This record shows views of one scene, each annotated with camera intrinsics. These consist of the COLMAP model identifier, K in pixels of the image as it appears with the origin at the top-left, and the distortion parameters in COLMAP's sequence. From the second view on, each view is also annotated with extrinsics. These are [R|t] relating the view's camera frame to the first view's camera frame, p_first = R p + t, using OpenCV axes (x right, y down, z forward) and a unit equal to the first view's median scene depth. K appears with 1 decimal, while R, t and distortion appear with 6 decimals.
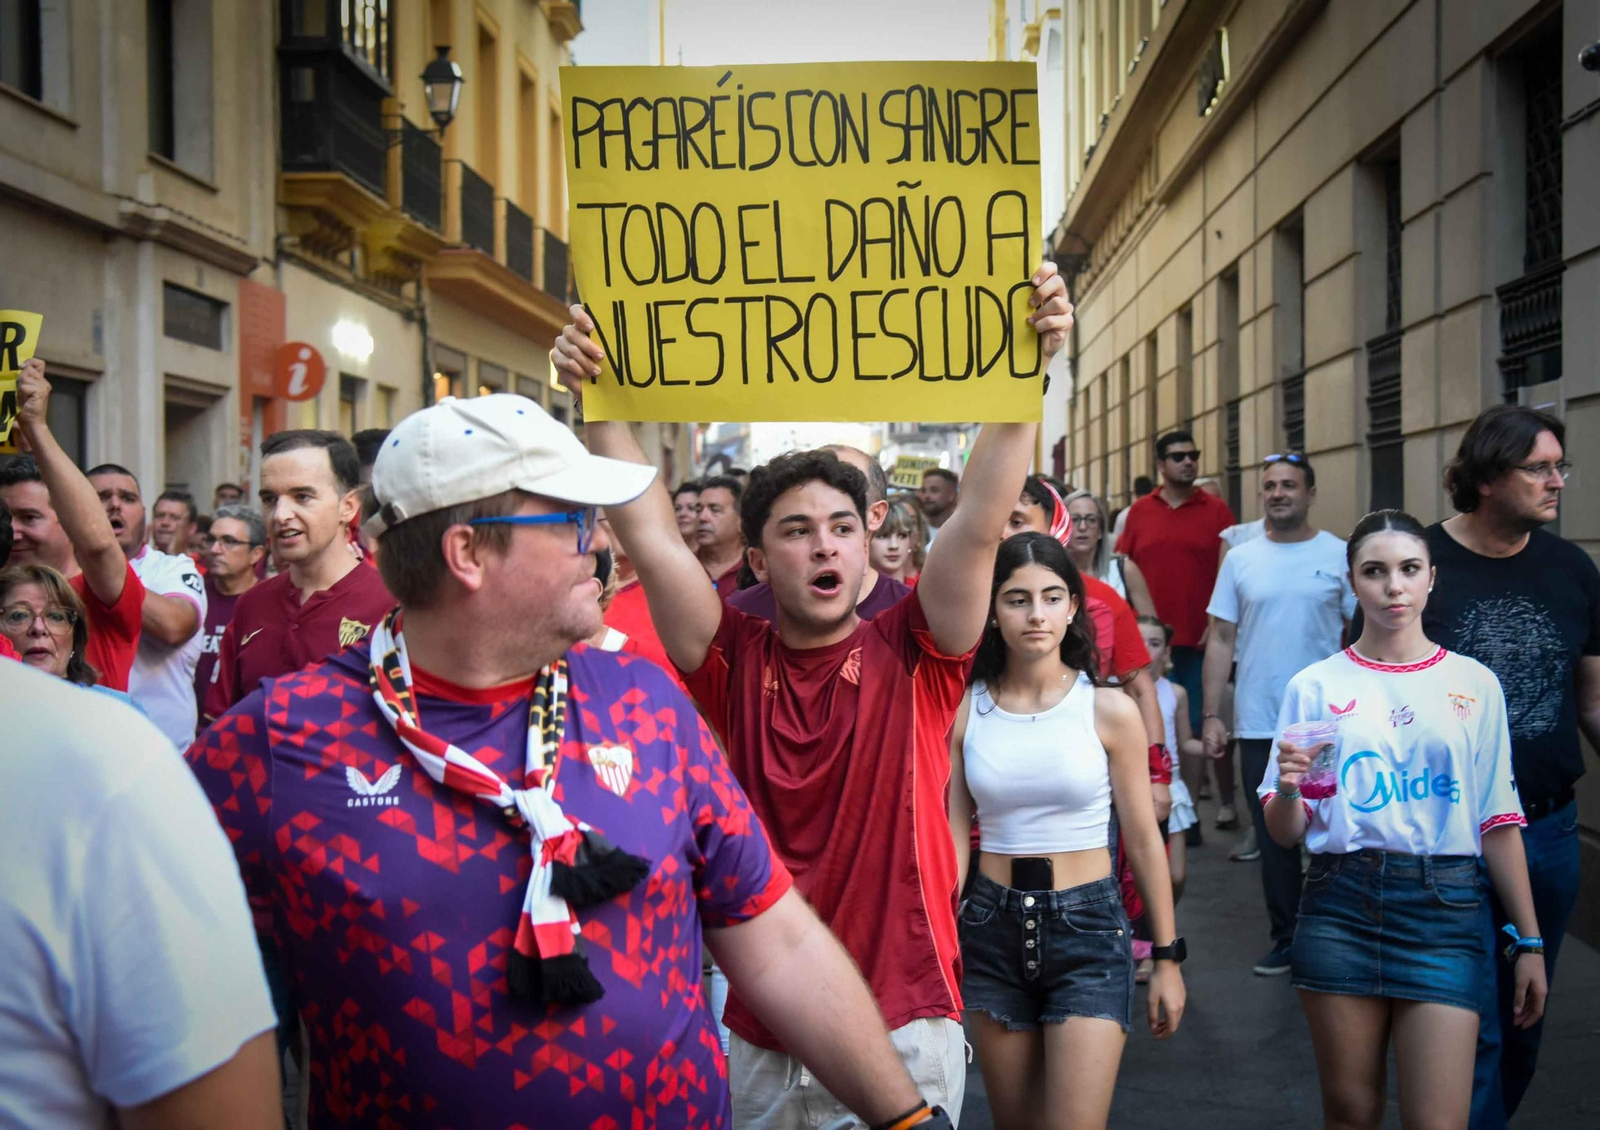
lens RADIAL K [[2977.5, 0, 800.0], [0, 2977.5, 565.0], [0, 0, 1]] dist [0.043783, 0.094630]
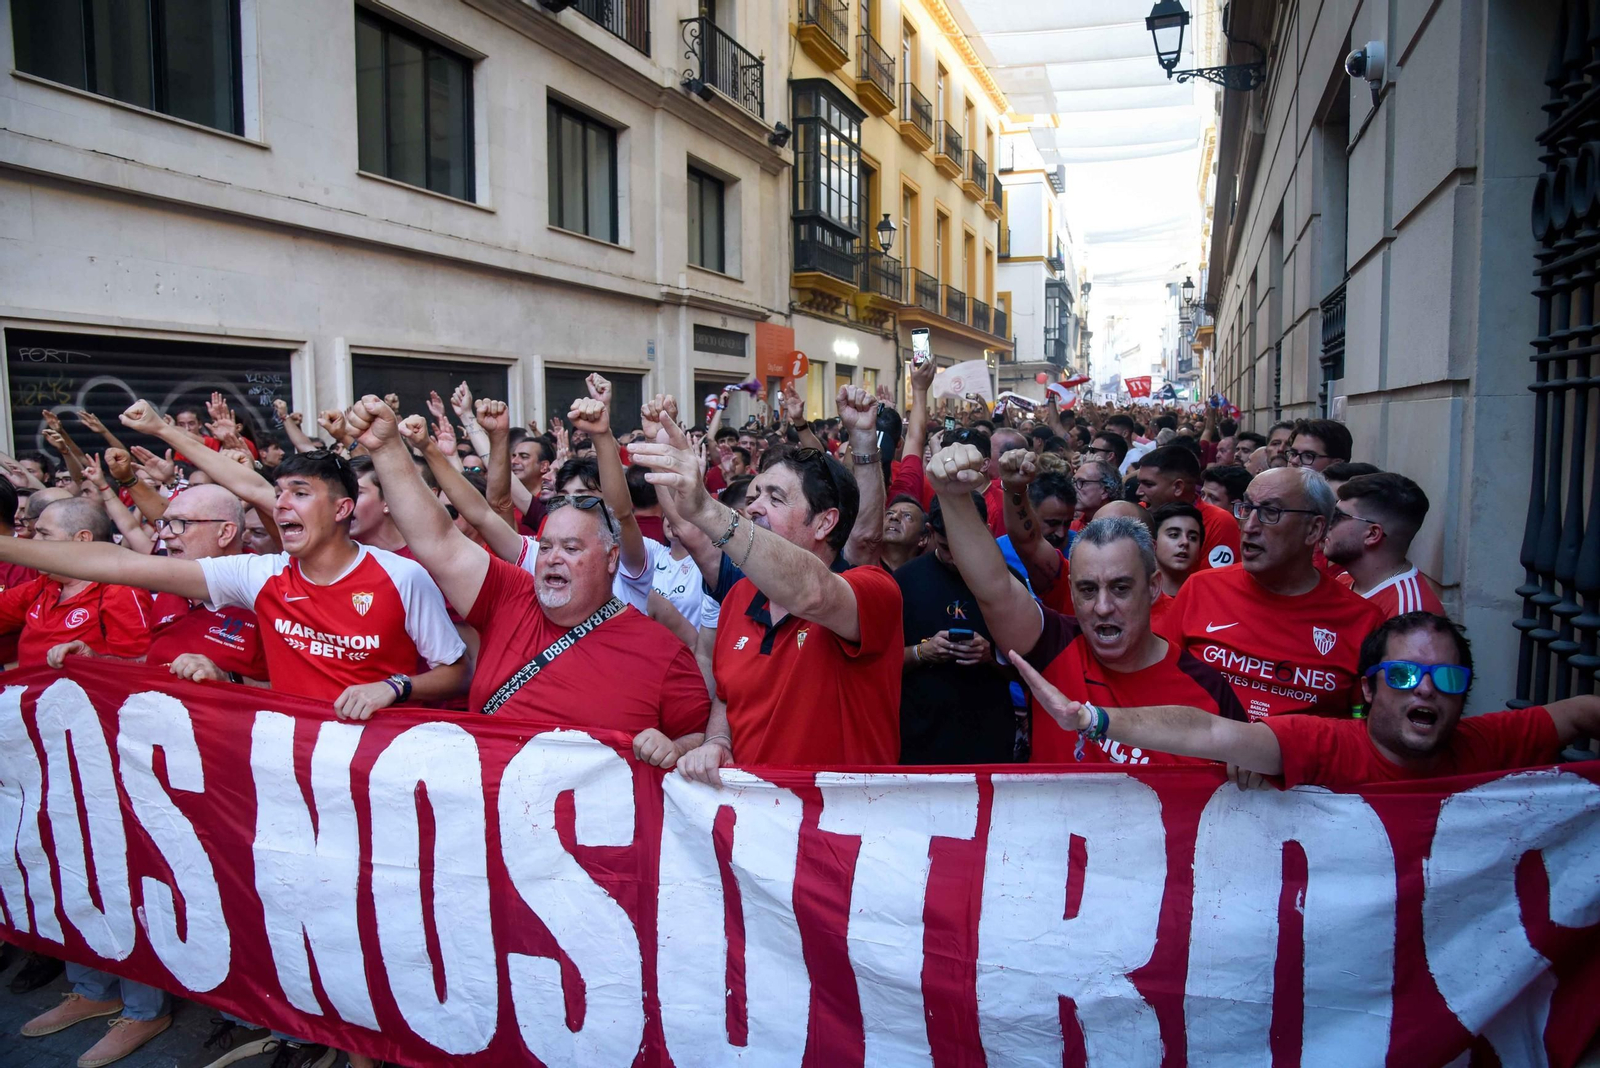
lens RADIAL K [[1075.9, 0, 800.0], [0, 1075.9, 534.0], [0, 0, 1]] dist [-0.103542, 0.000945]
pose [[0.949996, 0.030898, -0.310730, 0.087266], [-0.000246, 0.995166, 0.098204, -0.019845], [0.312262, -0.093217, 0.945411, 0.265182]]
